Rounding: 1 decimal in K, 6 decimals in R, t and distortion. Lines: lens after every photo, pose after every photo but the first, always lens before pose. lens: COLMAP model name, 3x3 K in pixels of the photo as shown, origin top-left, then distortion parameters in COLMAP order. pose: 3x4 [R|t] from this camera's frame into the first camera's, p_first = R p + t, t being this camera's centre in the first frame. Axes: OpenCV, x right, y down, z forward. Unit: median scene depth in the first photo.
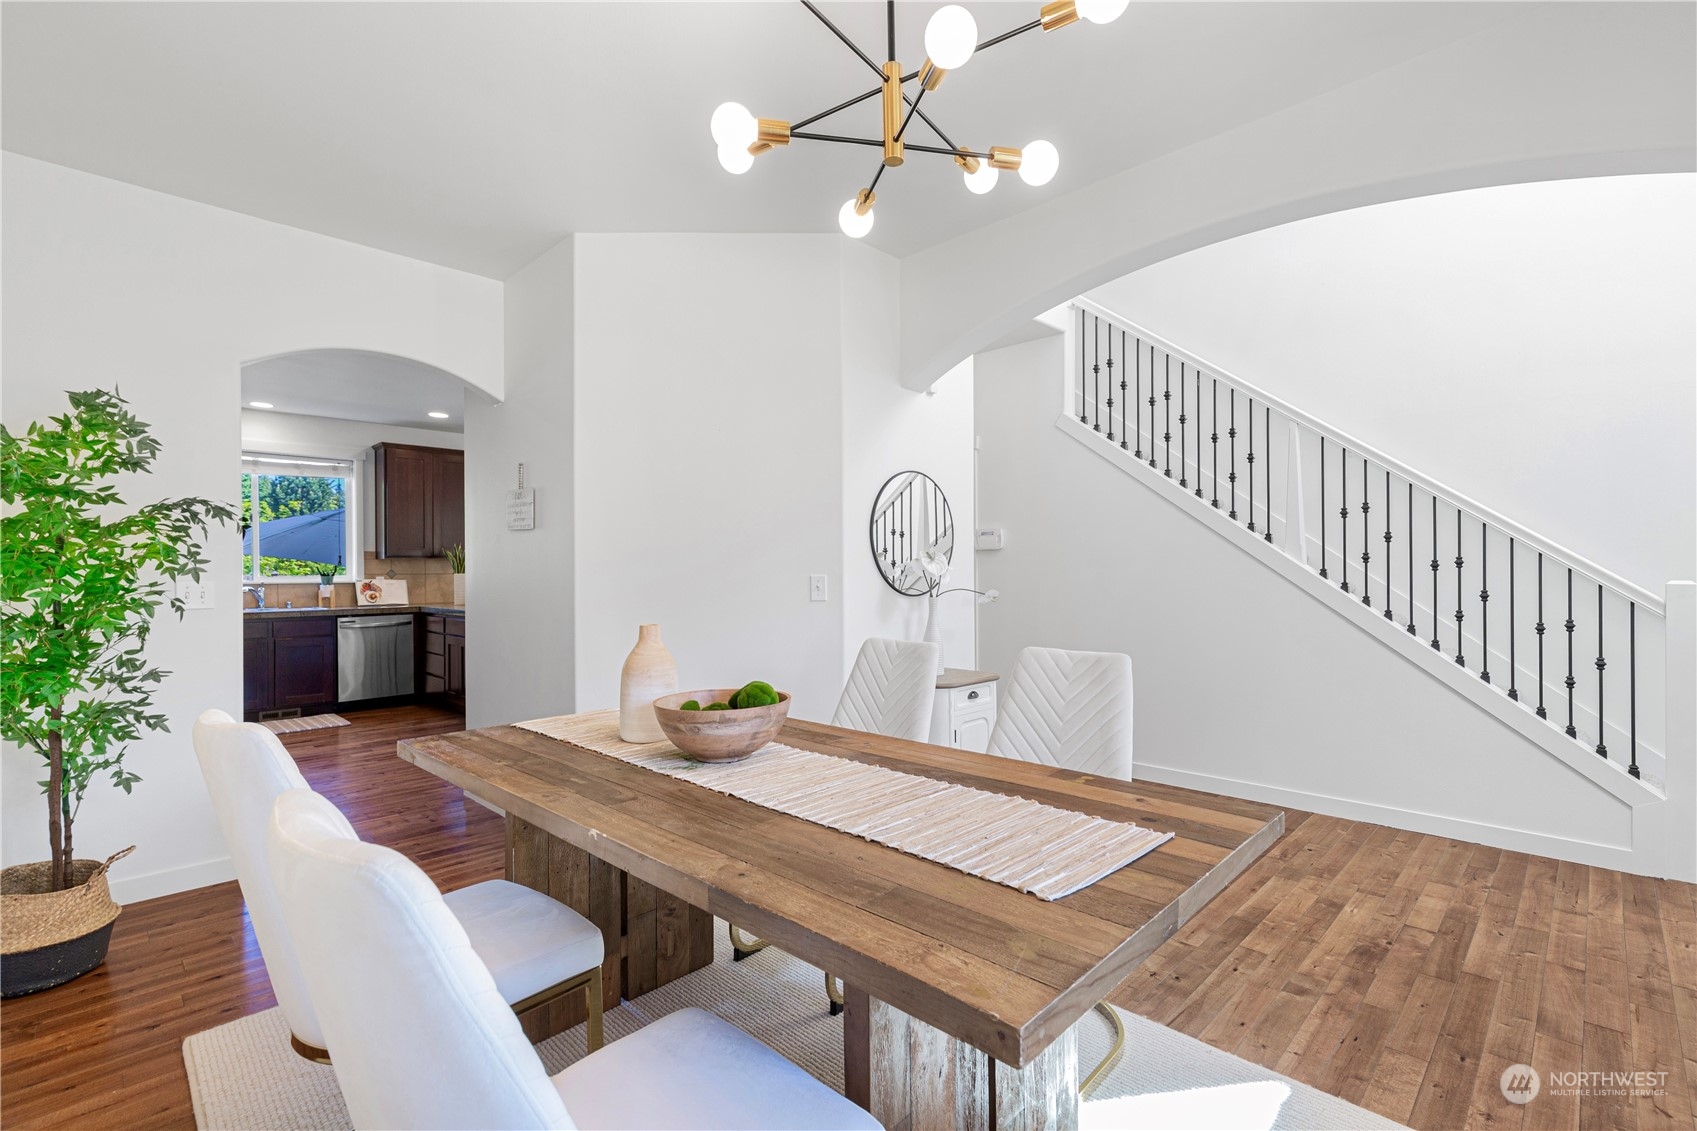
lens RADIAL K [[785.2, 0, 848.5], [0, 785.2, 565.5], [0, 0, 1]] dist [0.000860, 0.000115]
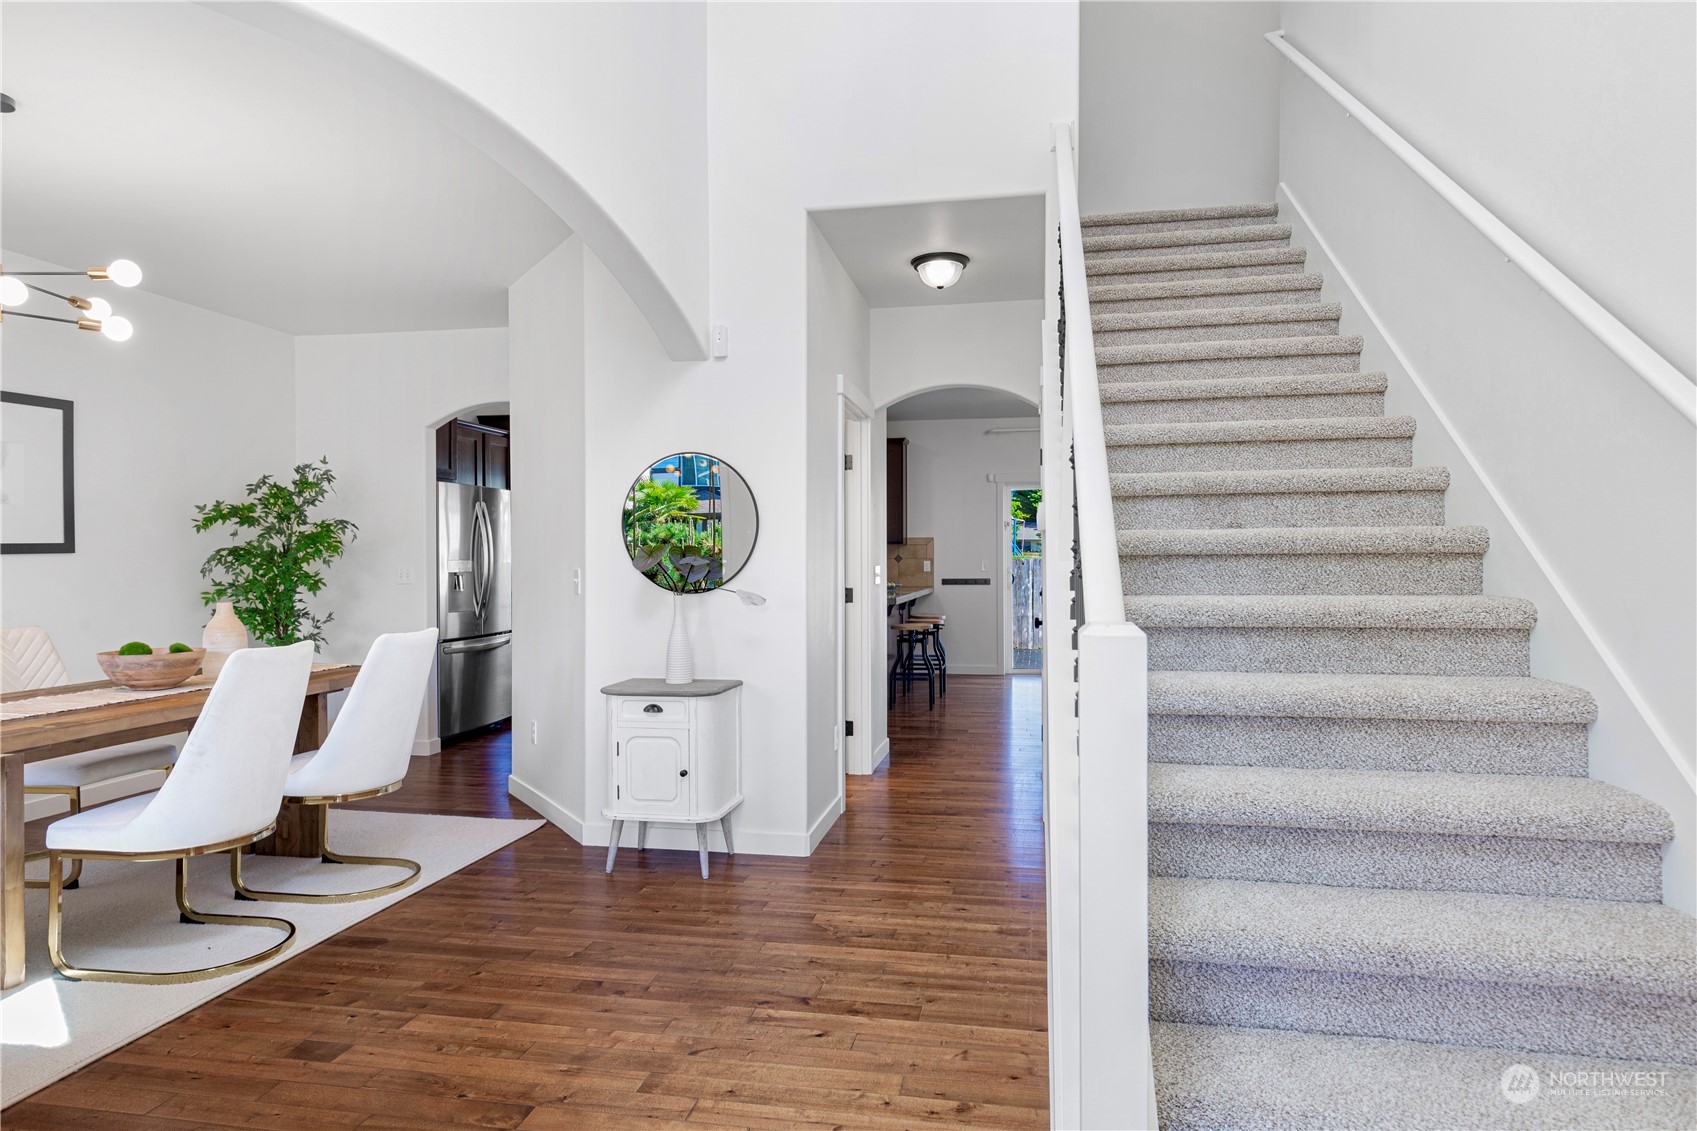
lens RADIAL K [[971.0, 0, 848.5], [0, 971.0, 565.5], [0, 0, 1]] dist [0.002260, 0.000327]
pose [[0.546682, 0.010878, -0.837270, 1.538872], [0.003596, 0.999876, 0.015339, -0.012038], [0.837333, -0.011397, 0.546575, 0.779067]]
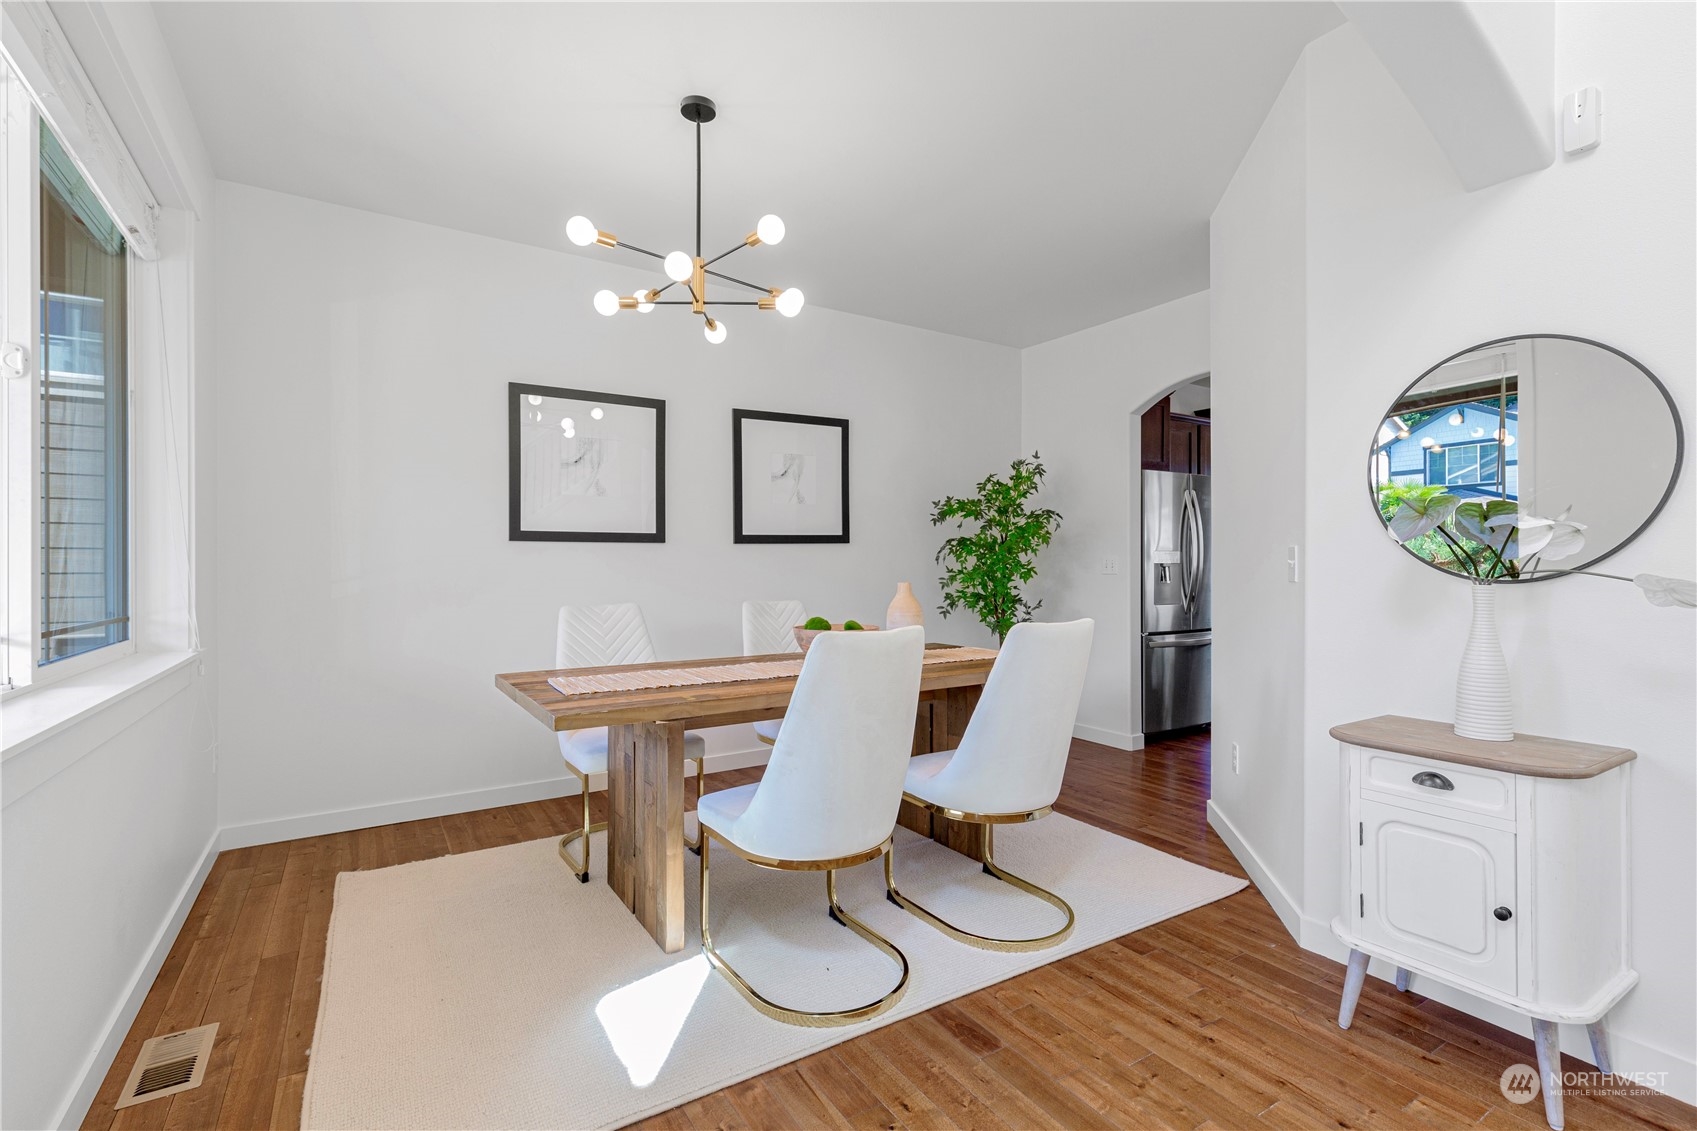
lens RADIAL K [[757.7, 0, 879.3], [0, 757.7, 562.8], [0, 0, 1]] dist [0.001276, 0.000436]
pose [[-0.208976, 0.000184, -0.977921, 0.921304], [0.004173, 0.999991, -0.000704, 0.033623], [0.977912, -0.004228, -0.208975, 0.991066]]
